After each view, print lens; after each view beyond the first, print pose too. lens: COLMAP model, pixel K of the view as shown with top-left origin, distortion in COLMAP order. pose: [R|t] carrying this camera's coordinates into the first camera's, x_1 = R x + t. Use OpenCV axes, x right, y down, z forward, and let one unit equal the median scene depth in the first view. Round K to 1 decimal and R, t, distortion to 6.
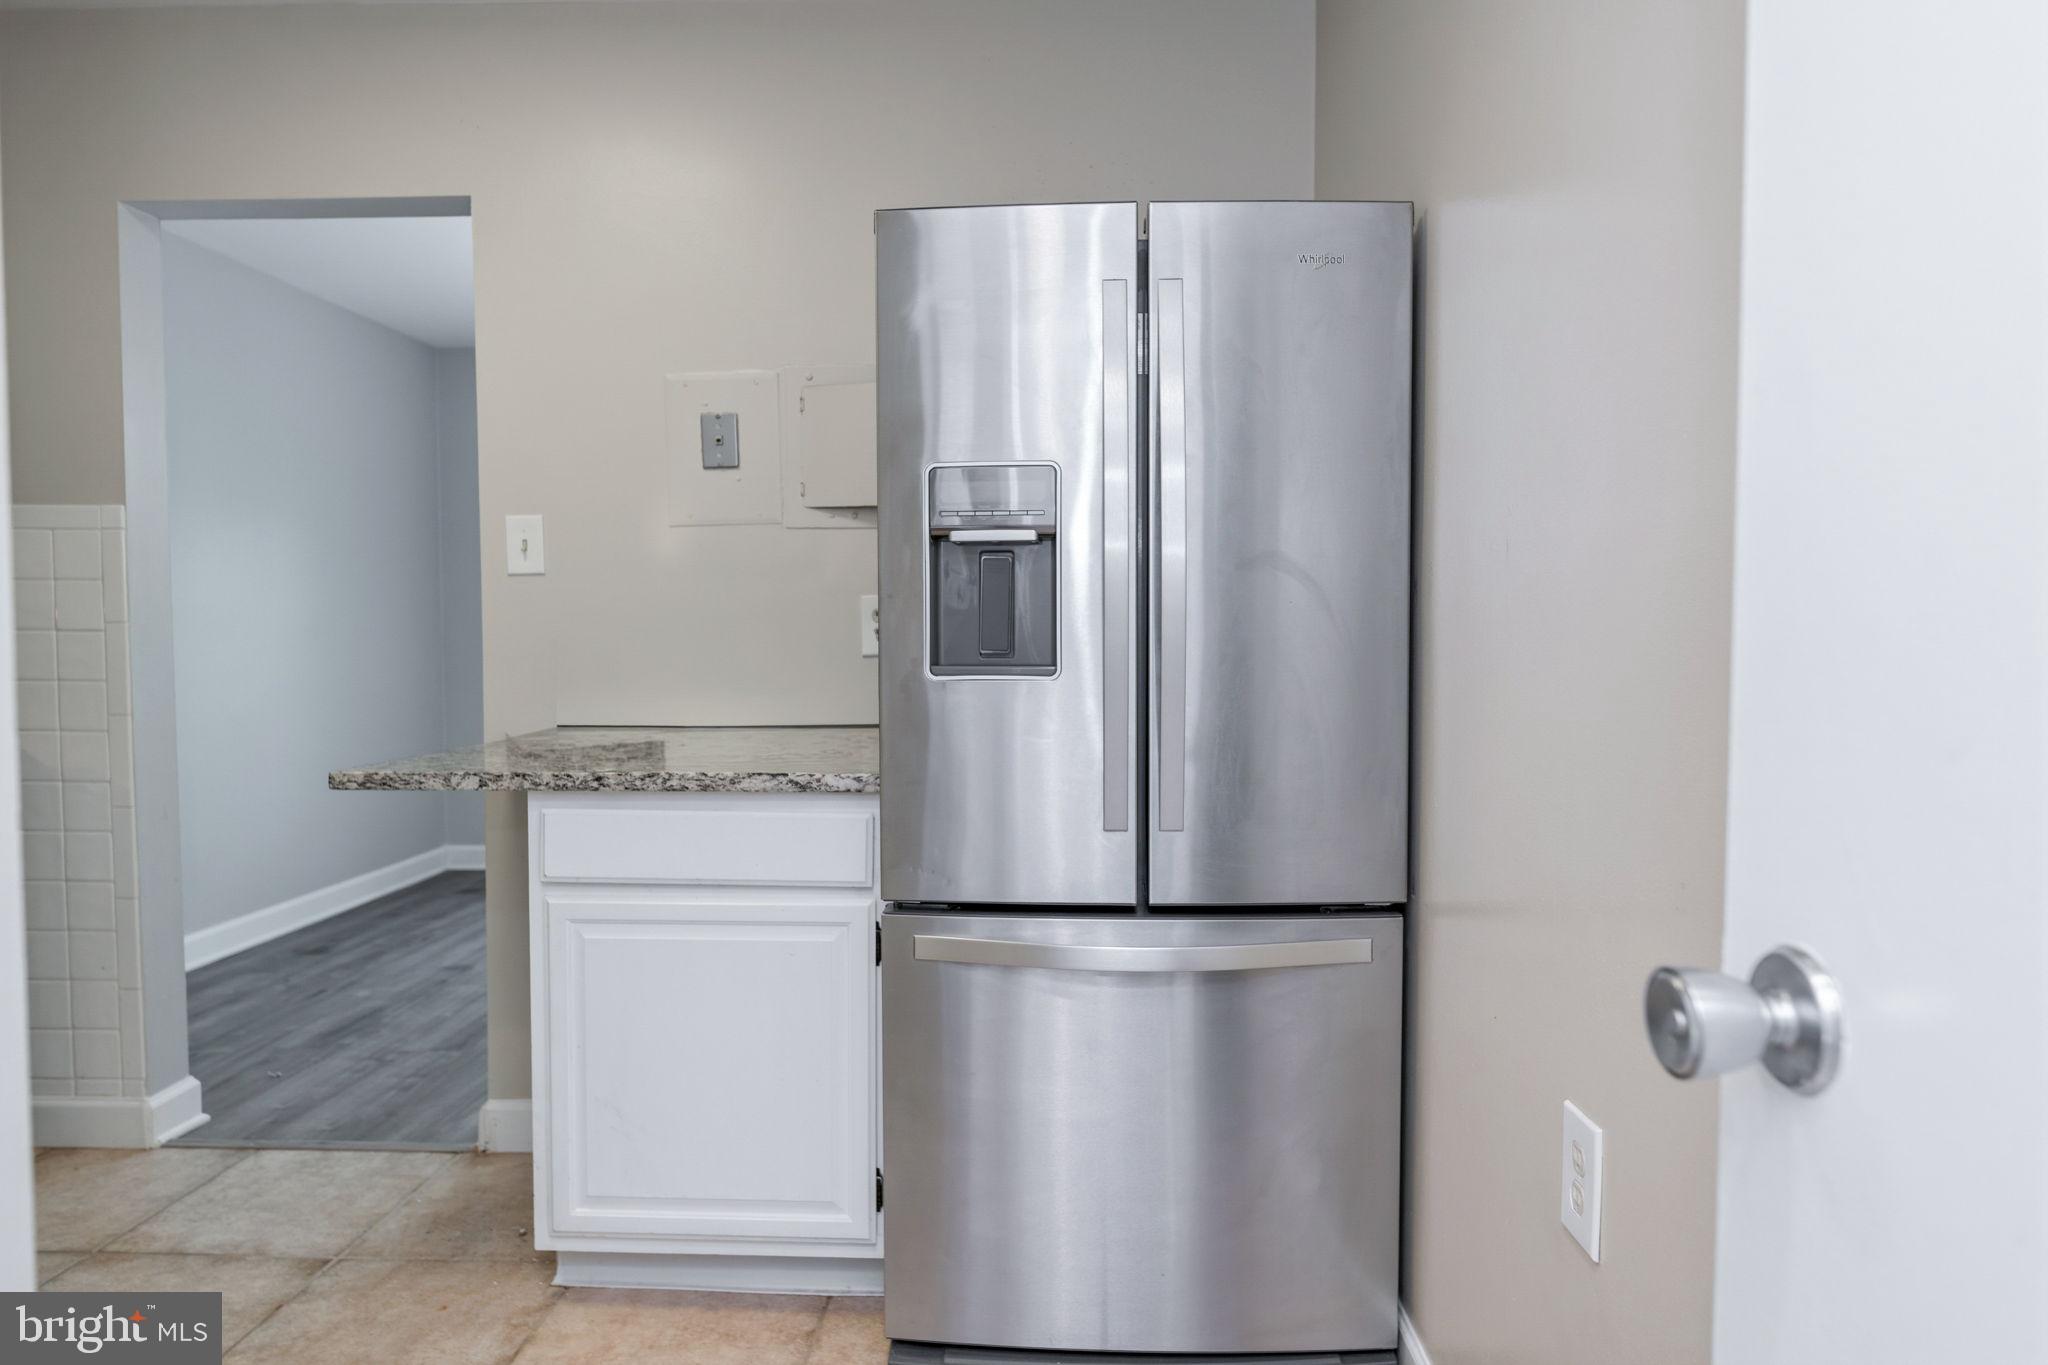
lens RADIAL K [[1189.2, 0, 1024.0], [0, 1189.2, 682.5], [0, 0, 1]] dist [0.000907, -0.000301]
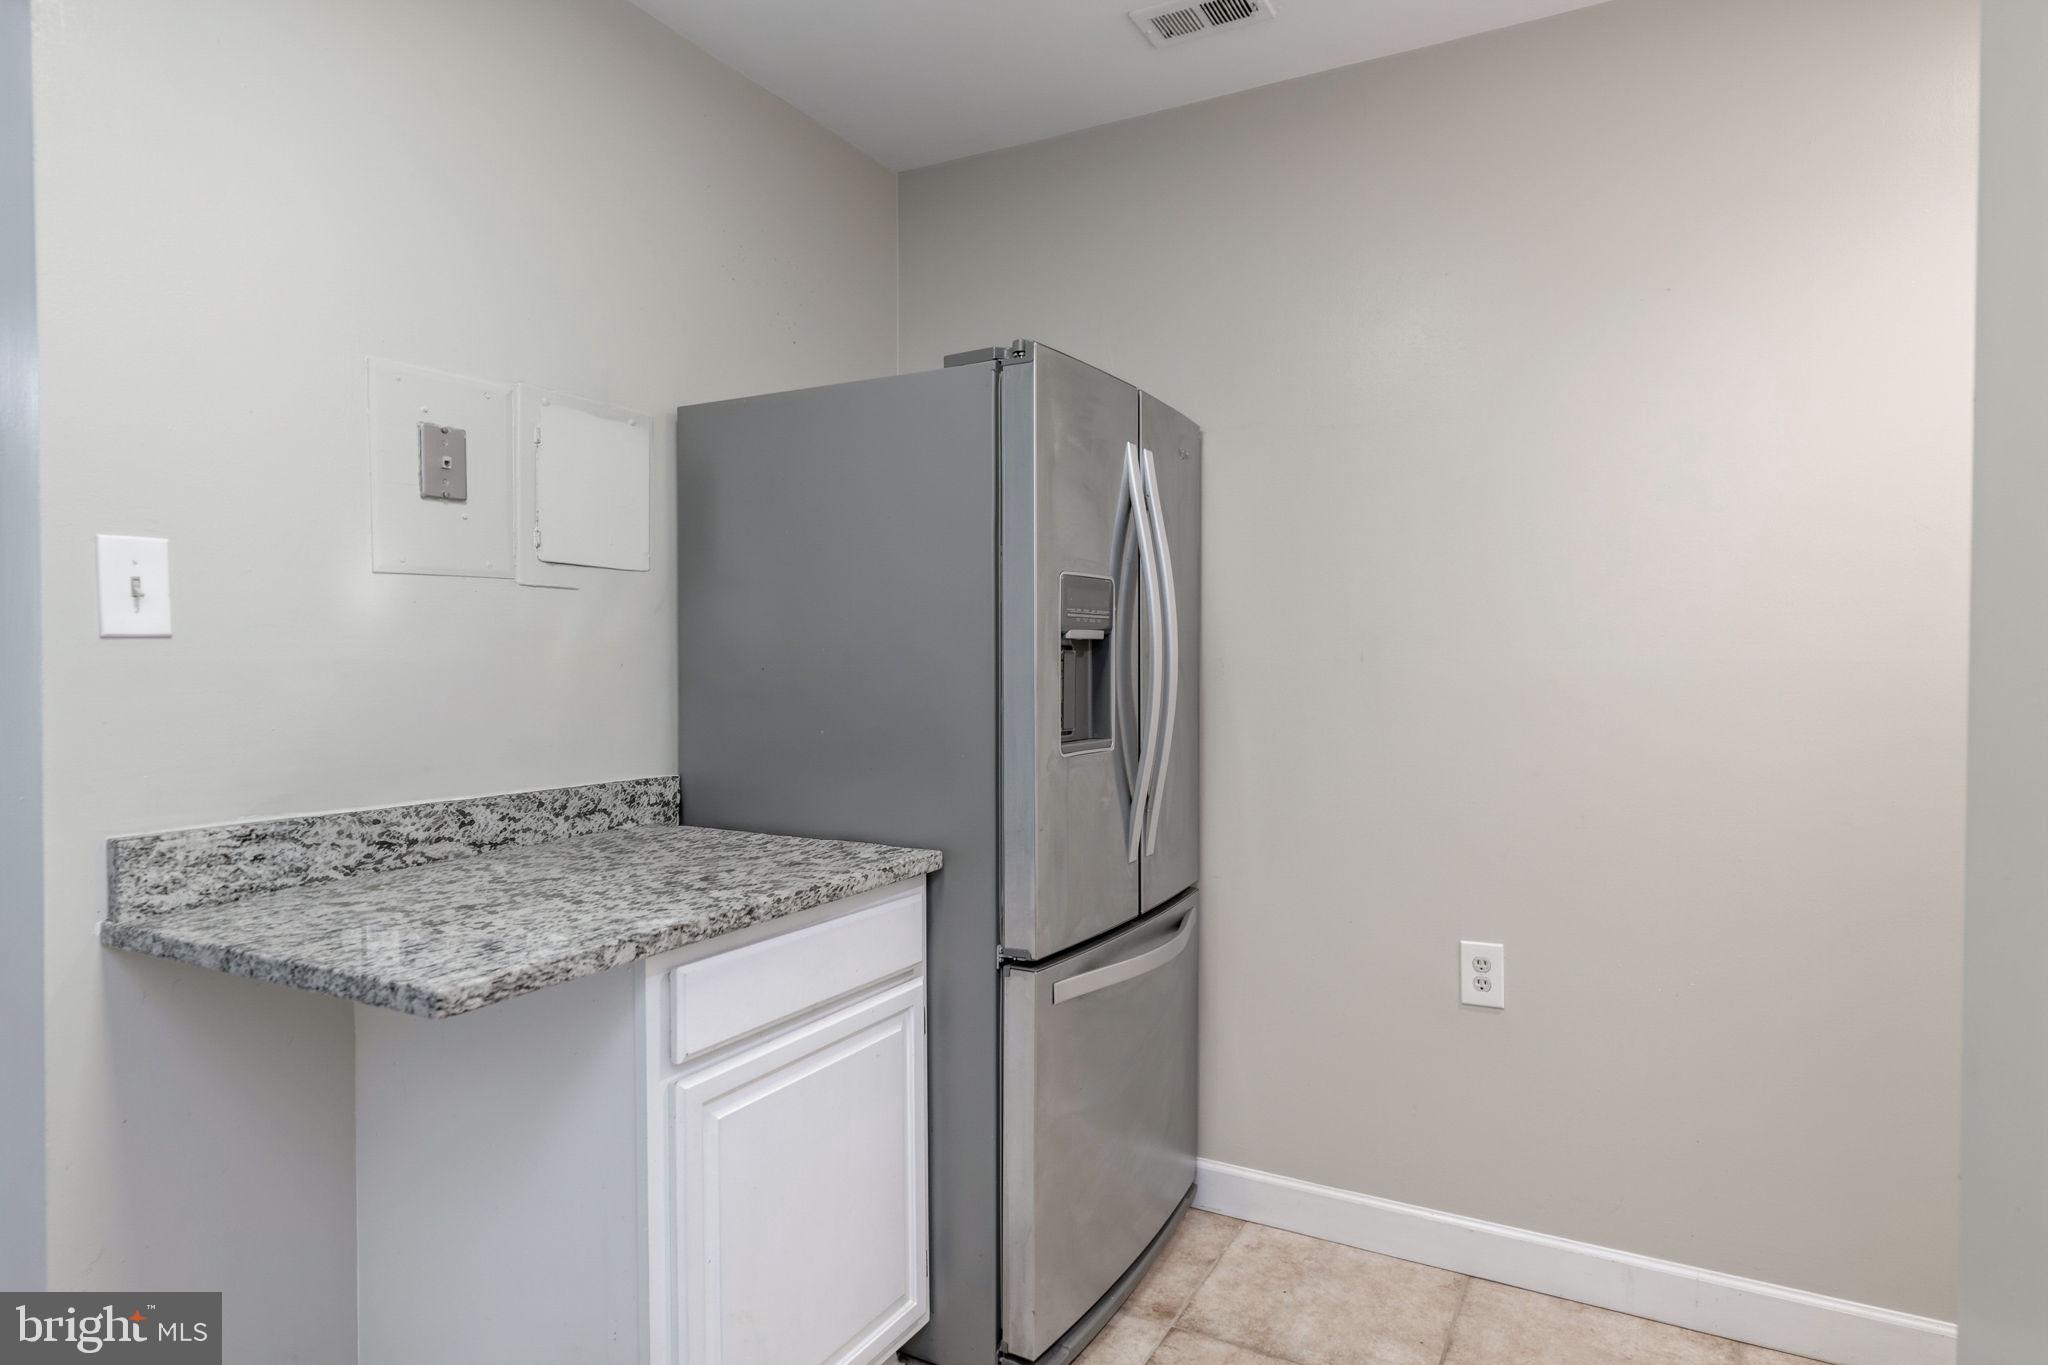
lens RADIAL K [[1081.7, 0, 1086.1], [0, 1081.7, 682.4], [0, 0, 1]] dist [-0.003183, -0.002616]
pose [[0.437277, -0.014435, 0.899211, -0.918280], [0.039933, 0.999197, -0.003378, -0.063685], [-0.898440, 0.037386, 0.437502, 0.464318]]
